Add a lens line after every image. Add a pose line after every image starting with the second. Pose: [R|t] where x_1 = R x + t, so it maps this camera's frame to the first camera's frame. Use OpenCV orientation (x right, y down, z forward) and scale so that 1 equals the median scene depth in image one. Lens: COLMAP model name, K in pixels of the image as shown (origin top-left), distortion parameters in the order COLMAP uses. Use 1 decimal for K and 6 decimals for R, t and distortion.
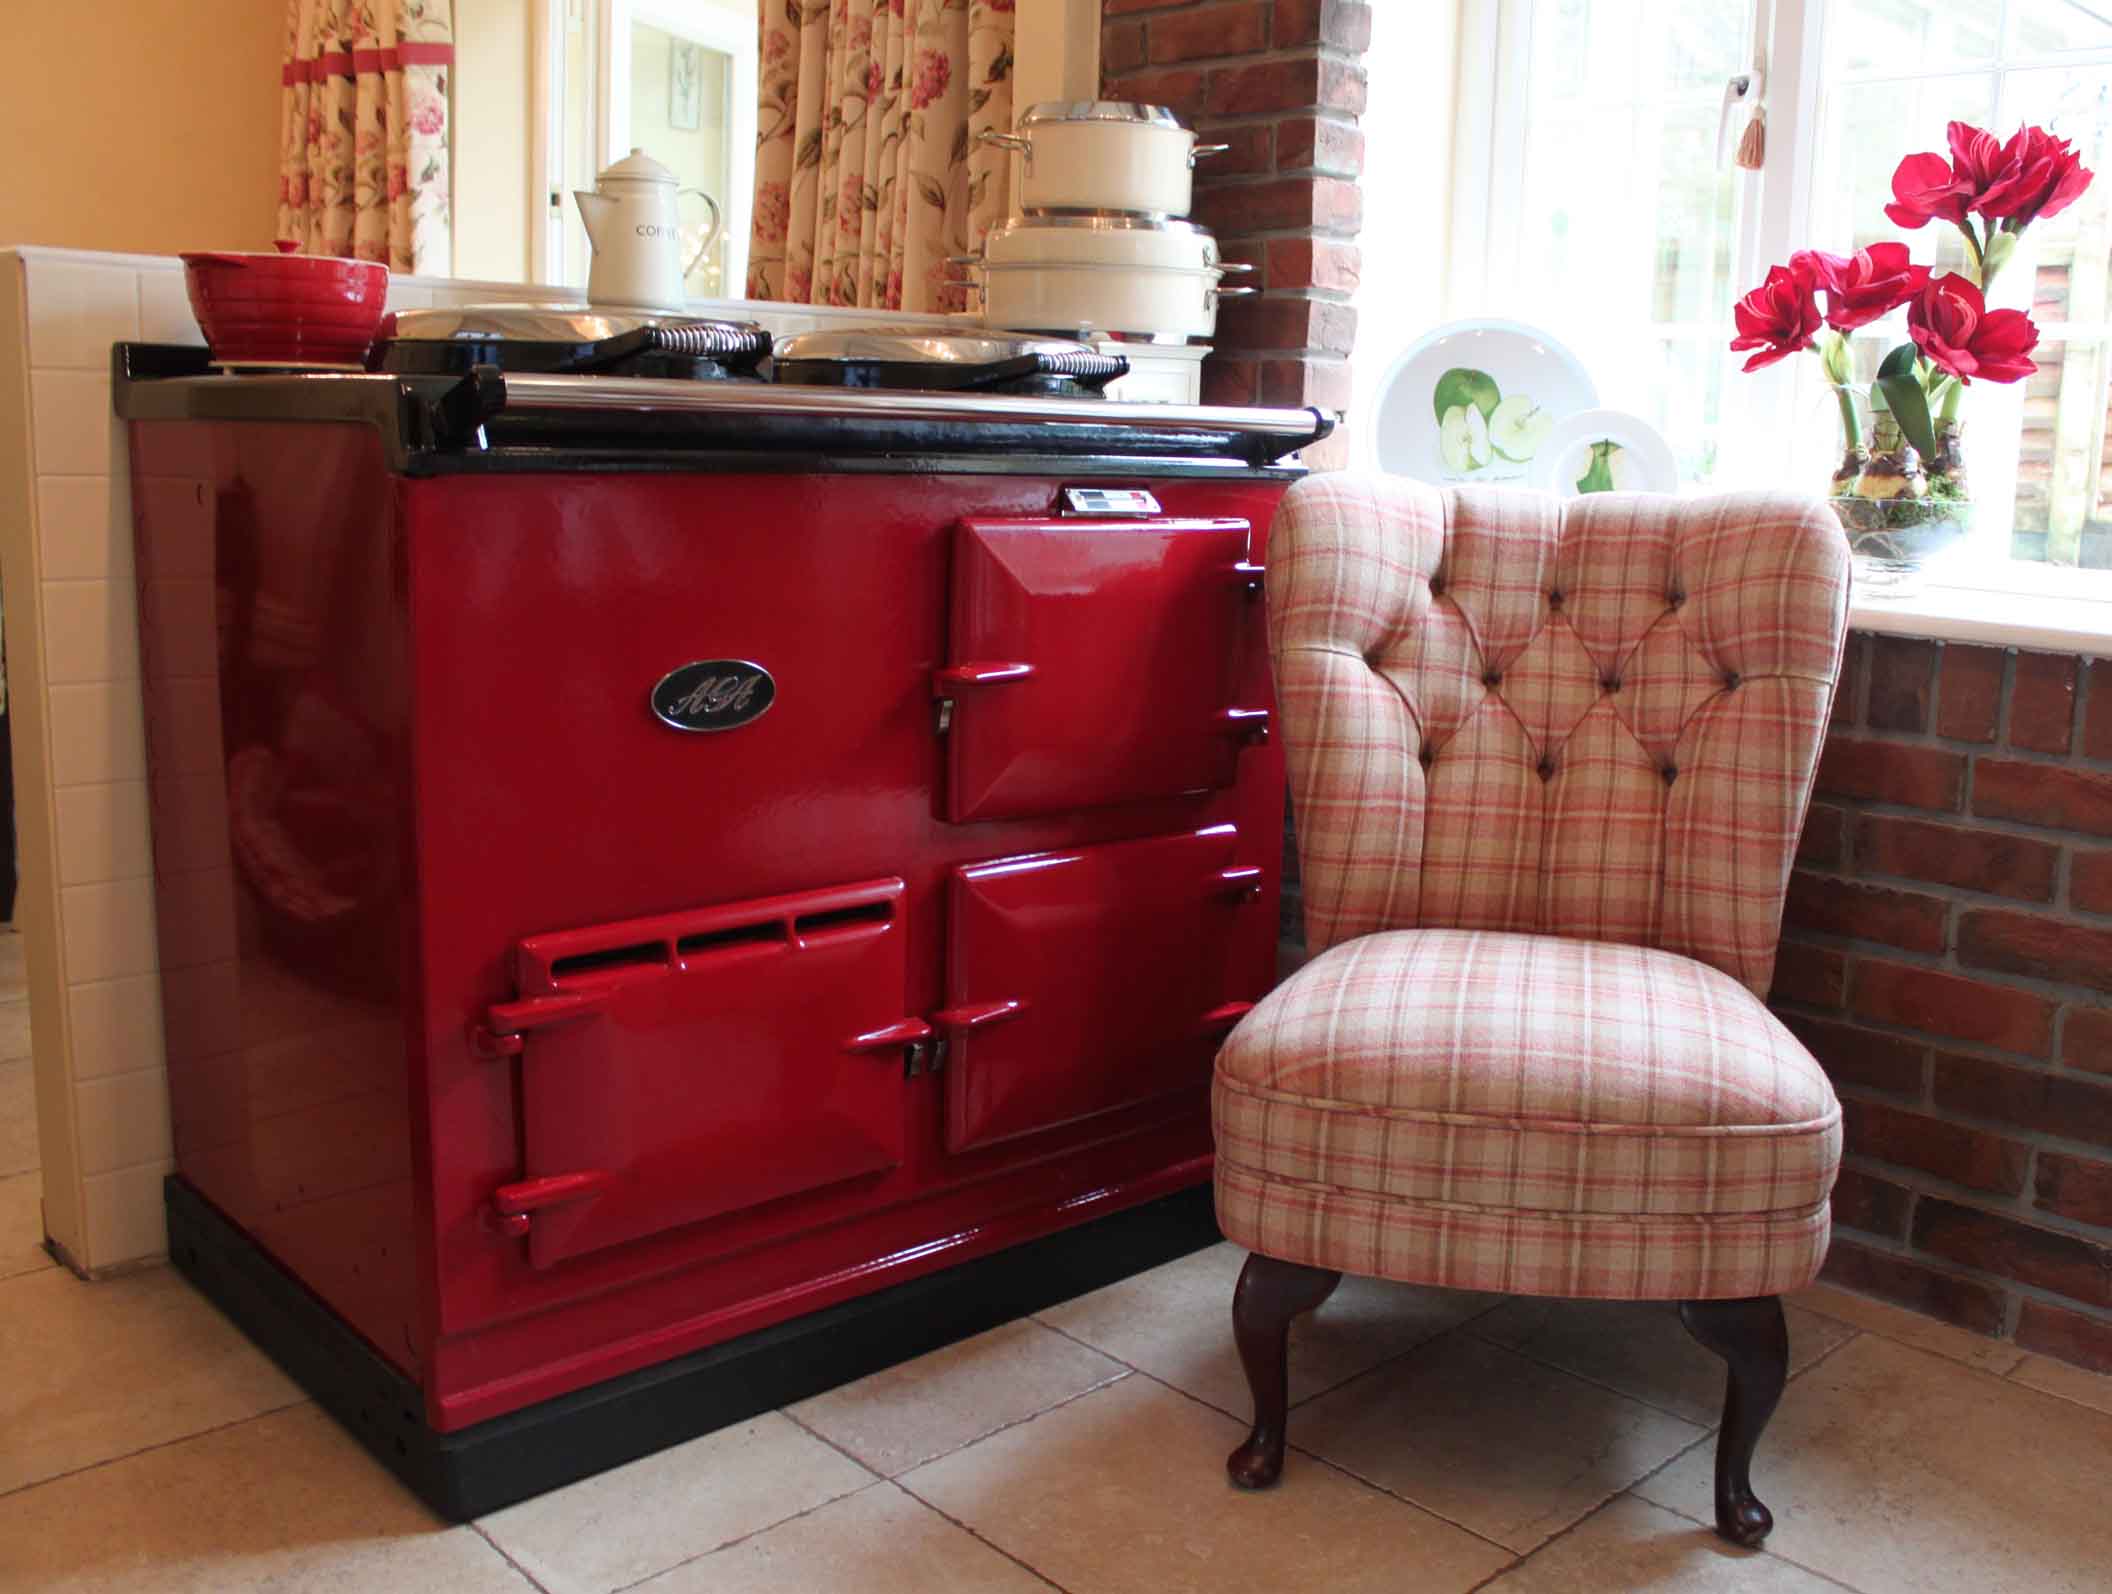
lens RADIAL K [[2022.9, 0, 1056.0], [0, 2022.9, 797.0], [0, 0, 1]] dist [-0.158090, 0.010563]
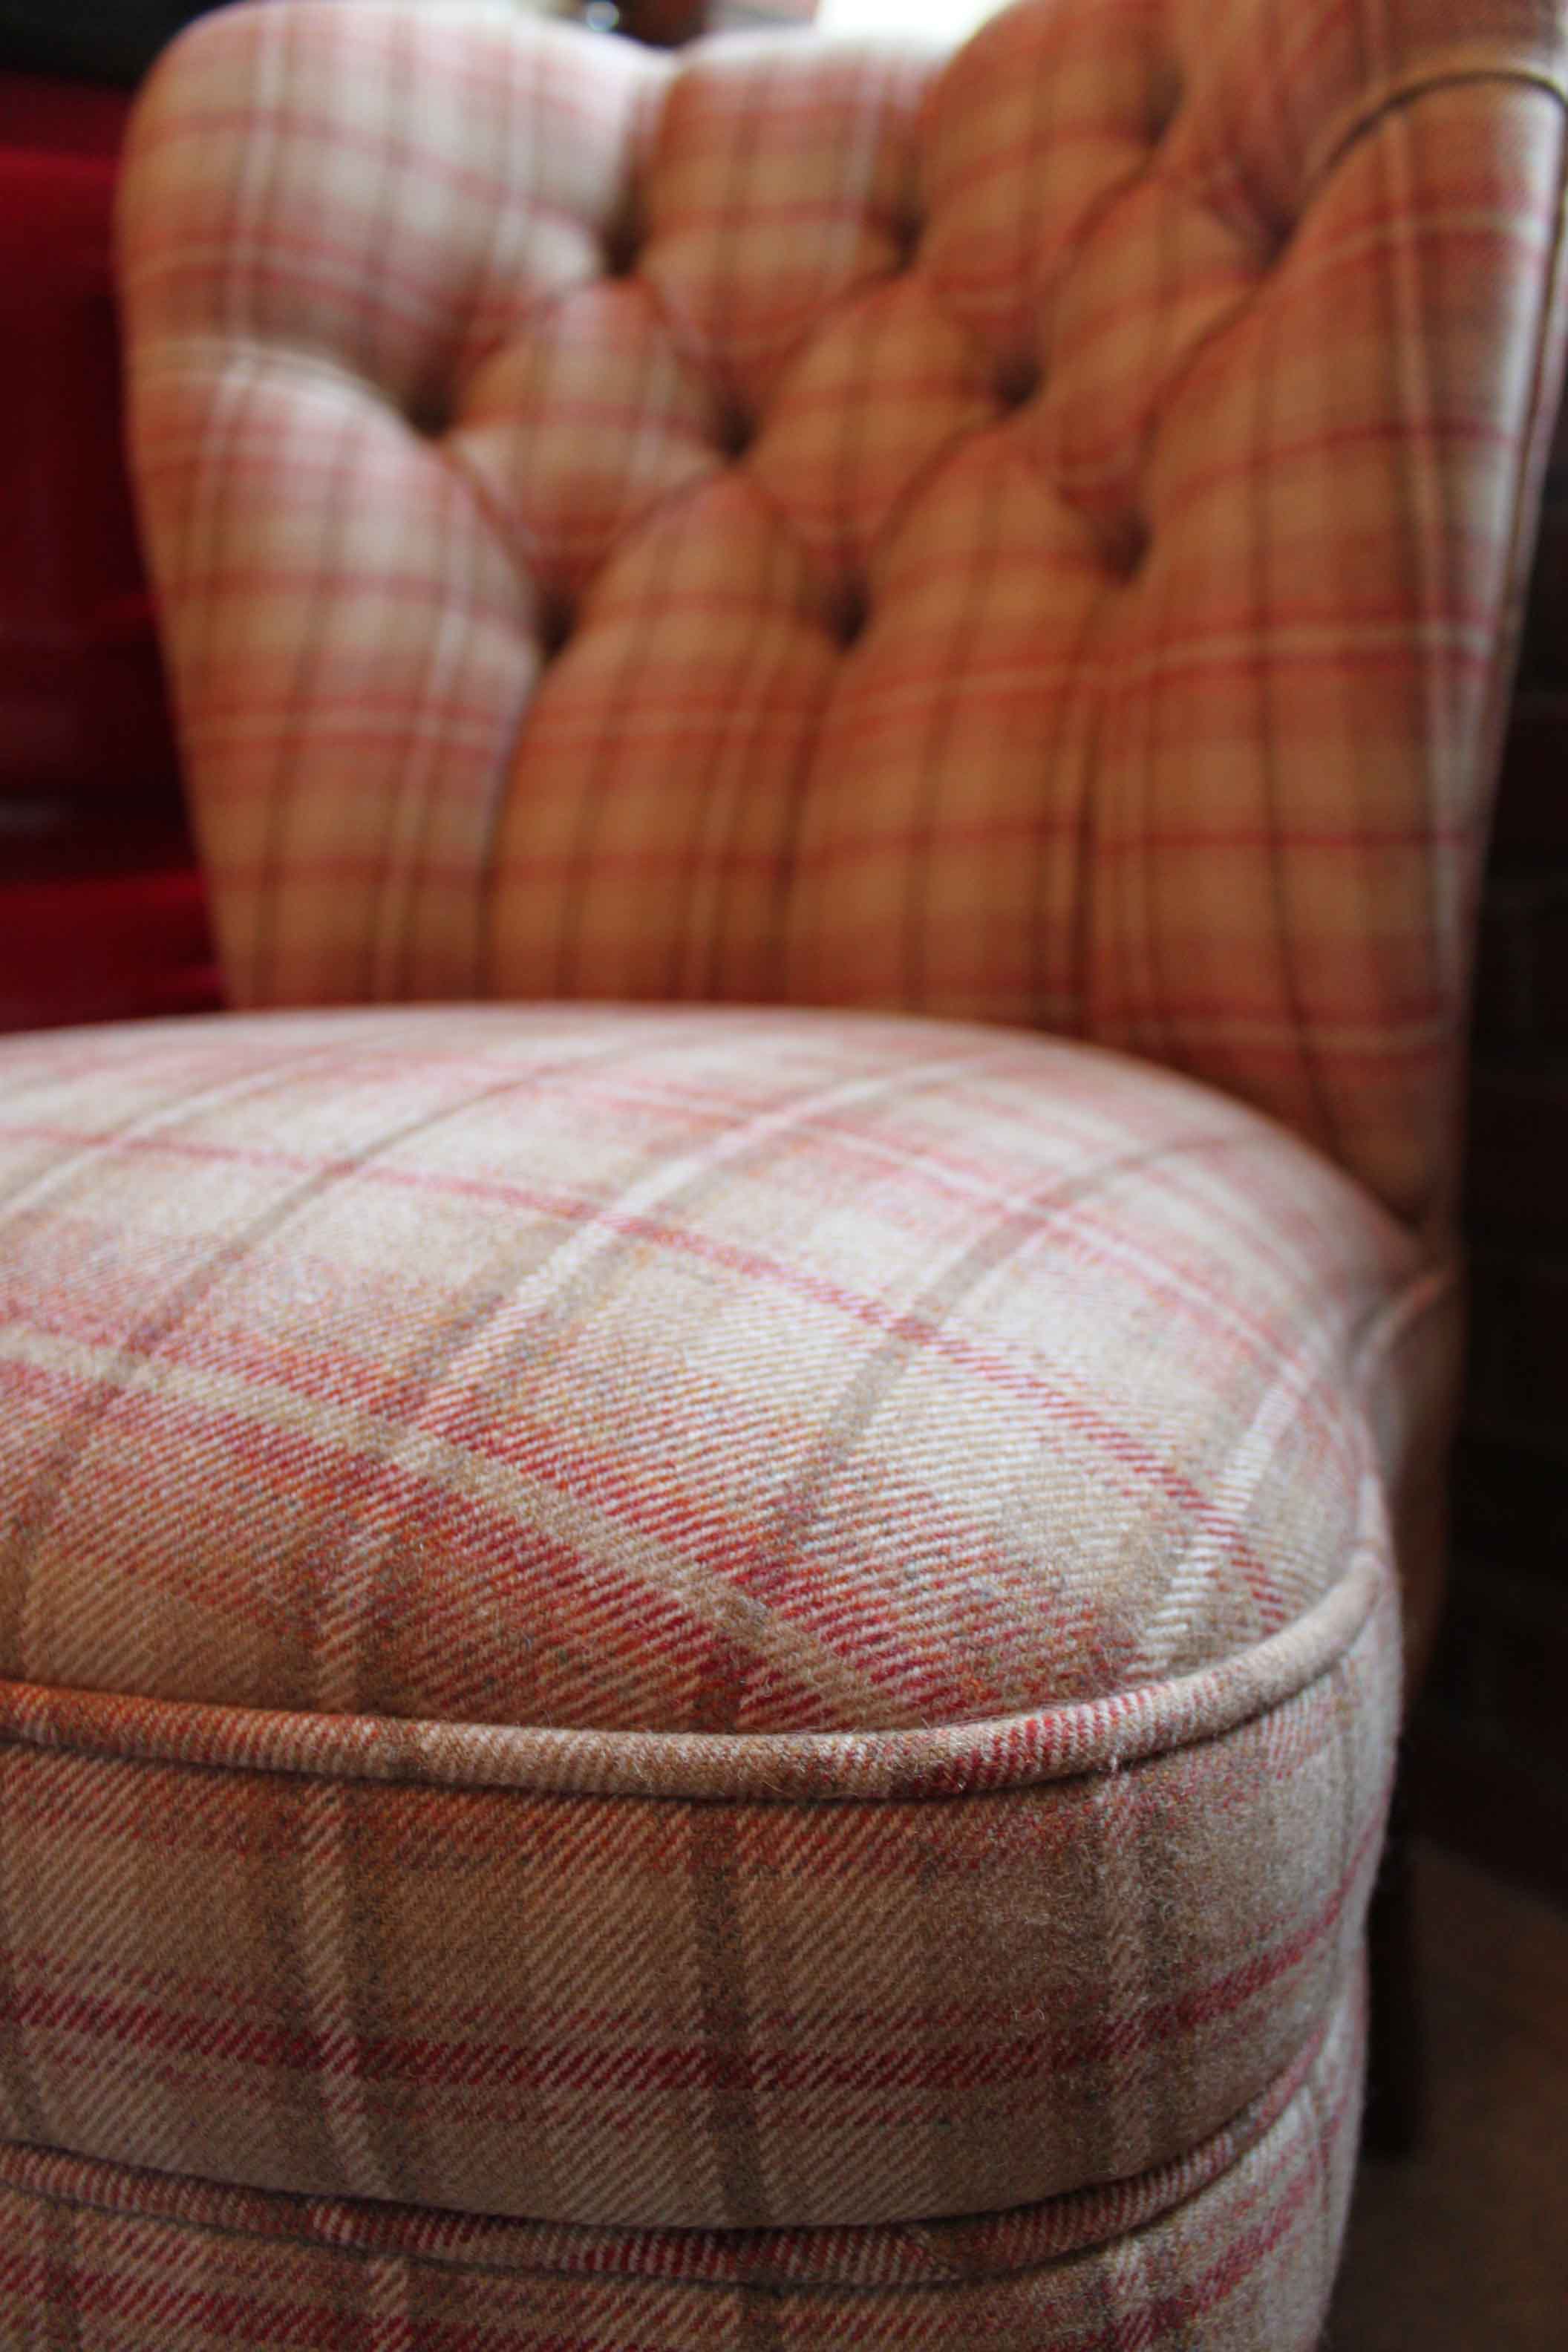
lens RADIAL K [[1896.4, 0, 729.9], [0, 1896.4, 1180.2], [0, 0, 1]] dist [-0.179456, 0.163641]
pose [[0.966676, -0.024432, -0.254836, 0.321983], [0.020649, 0.999633, -0.017510, 0.099561], [0.255171, 0.011665, 0.966826, 0.682289]]
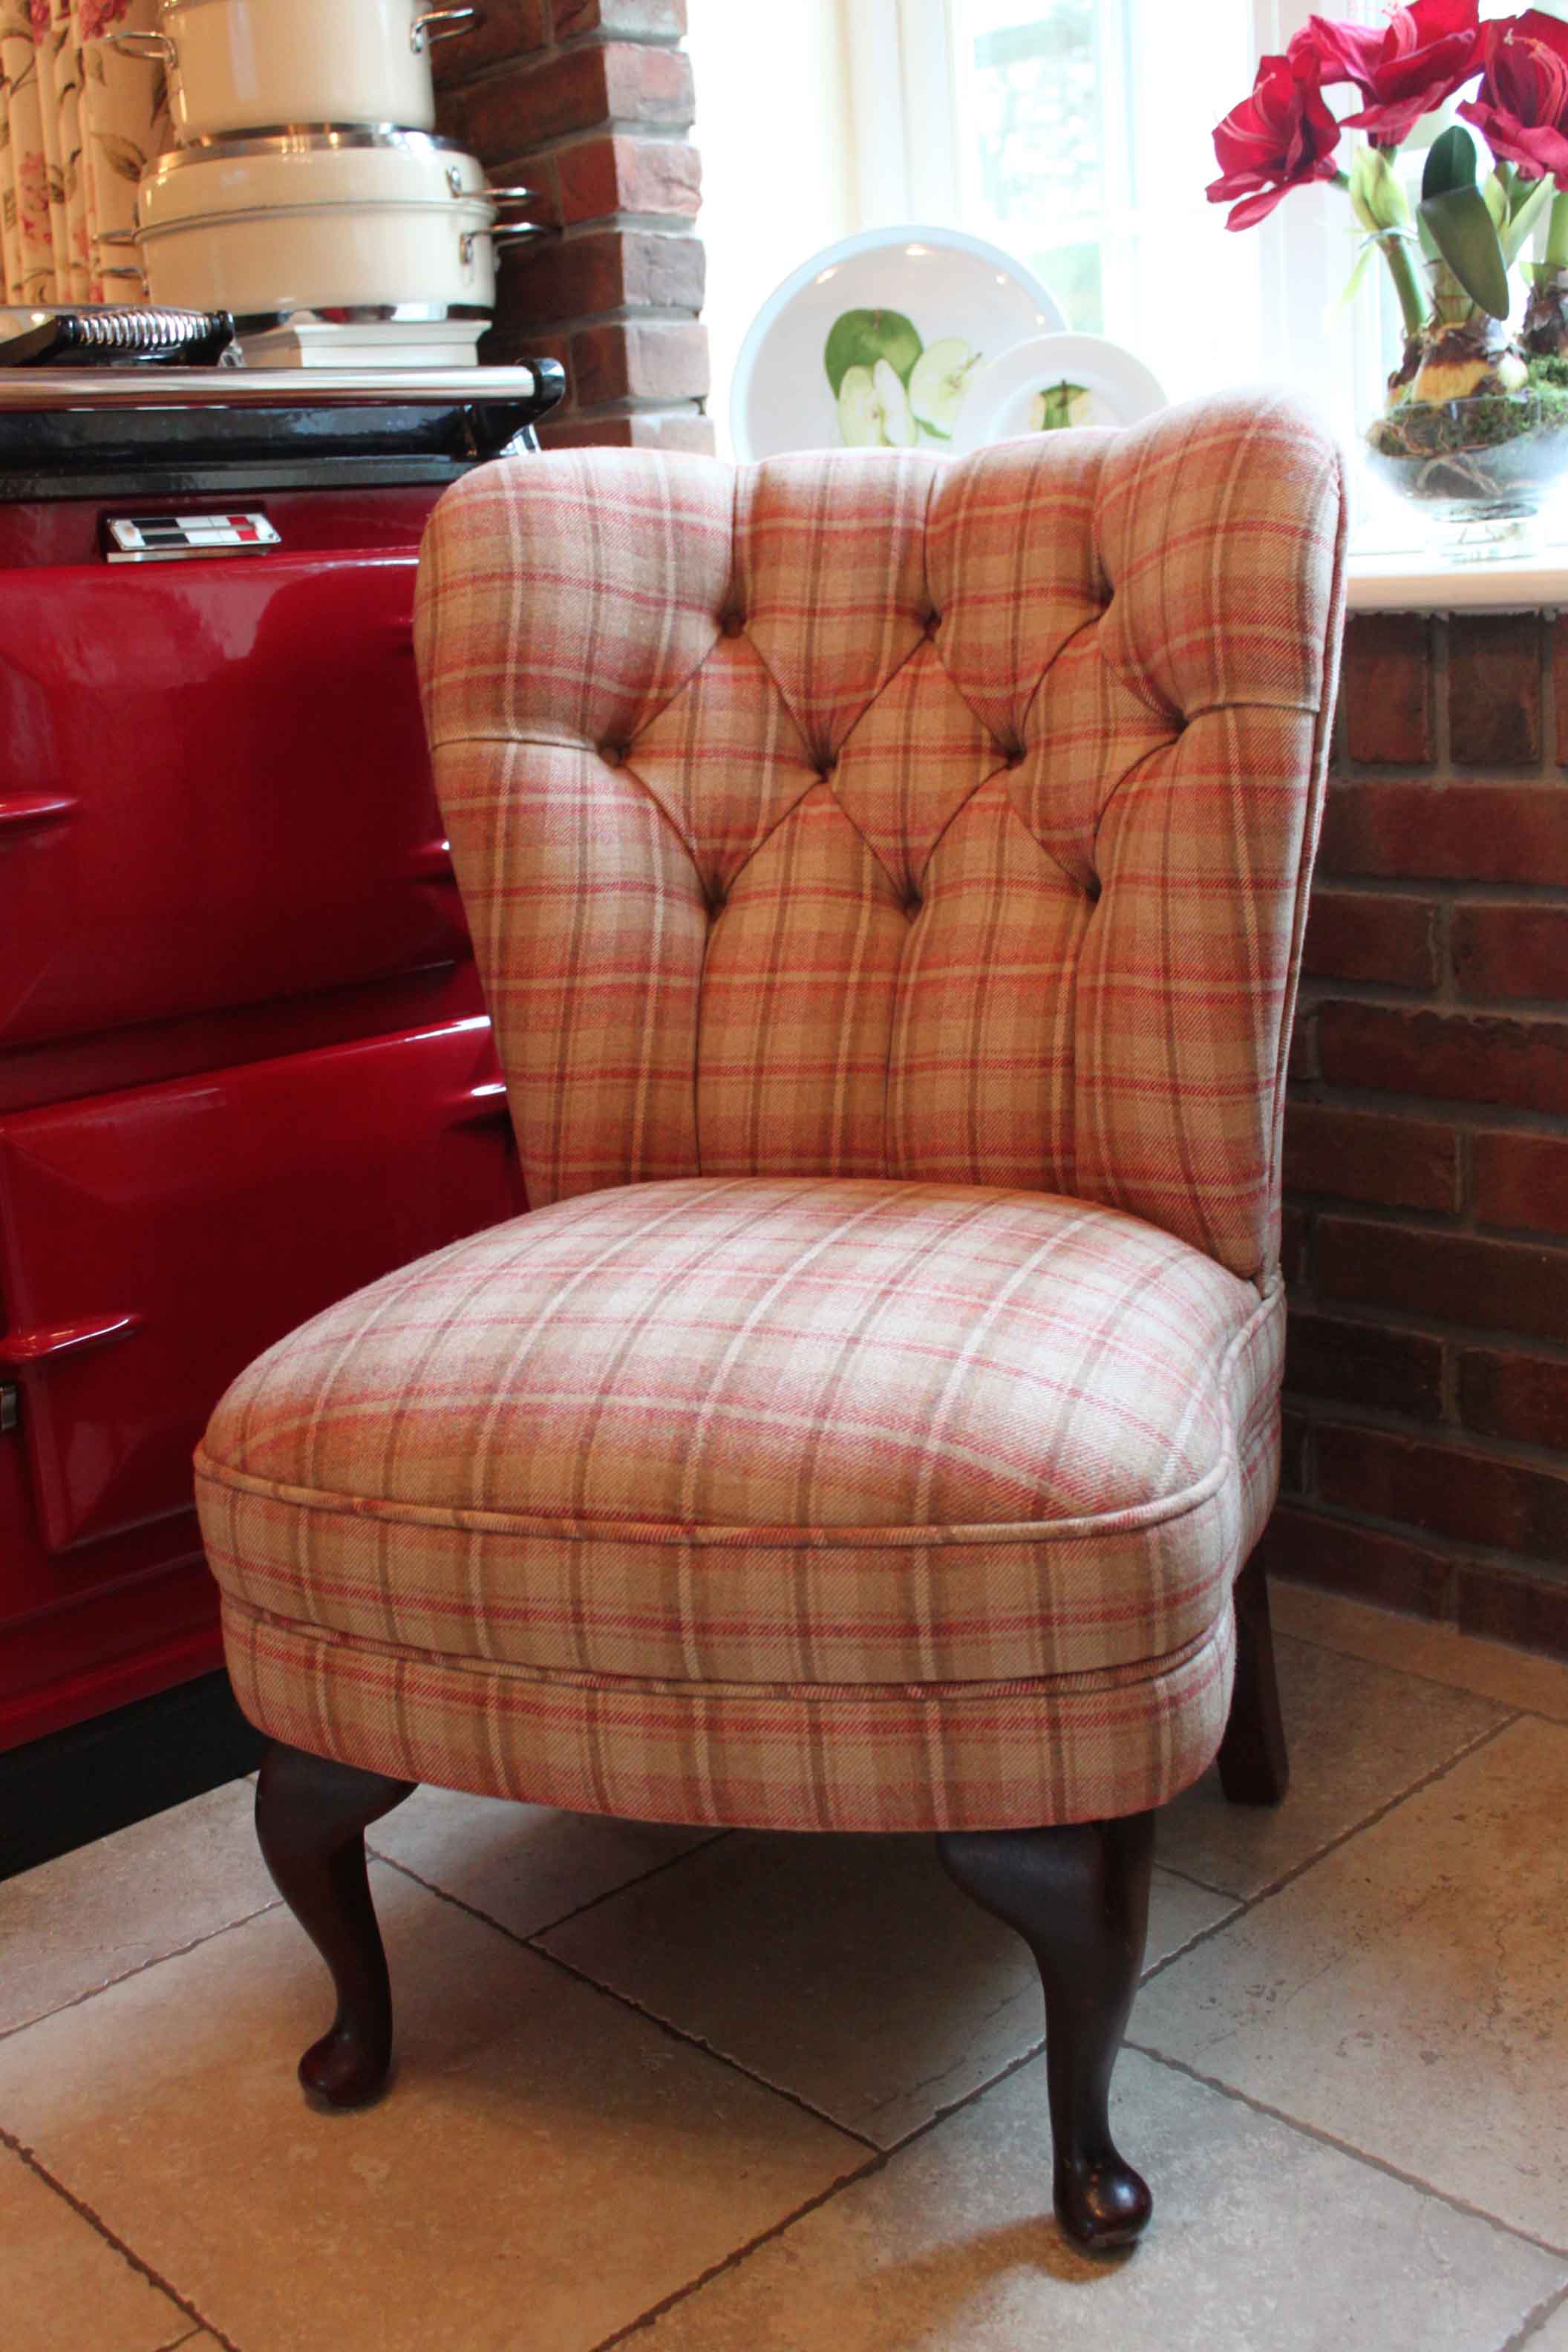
lens RADIAL K [[2472.8, 0, 649.3], [0, 2472.8, 1164.1], [0, 0, 1]] dist [-0.115131, 0.022127]
pose [[0.982752, -0.060555, -0.174732, 0.304932], [0.071156, 0.995945, 0.055048, 0.018871], [0.170690, -0.066531, 0.983076, 0.257827]]
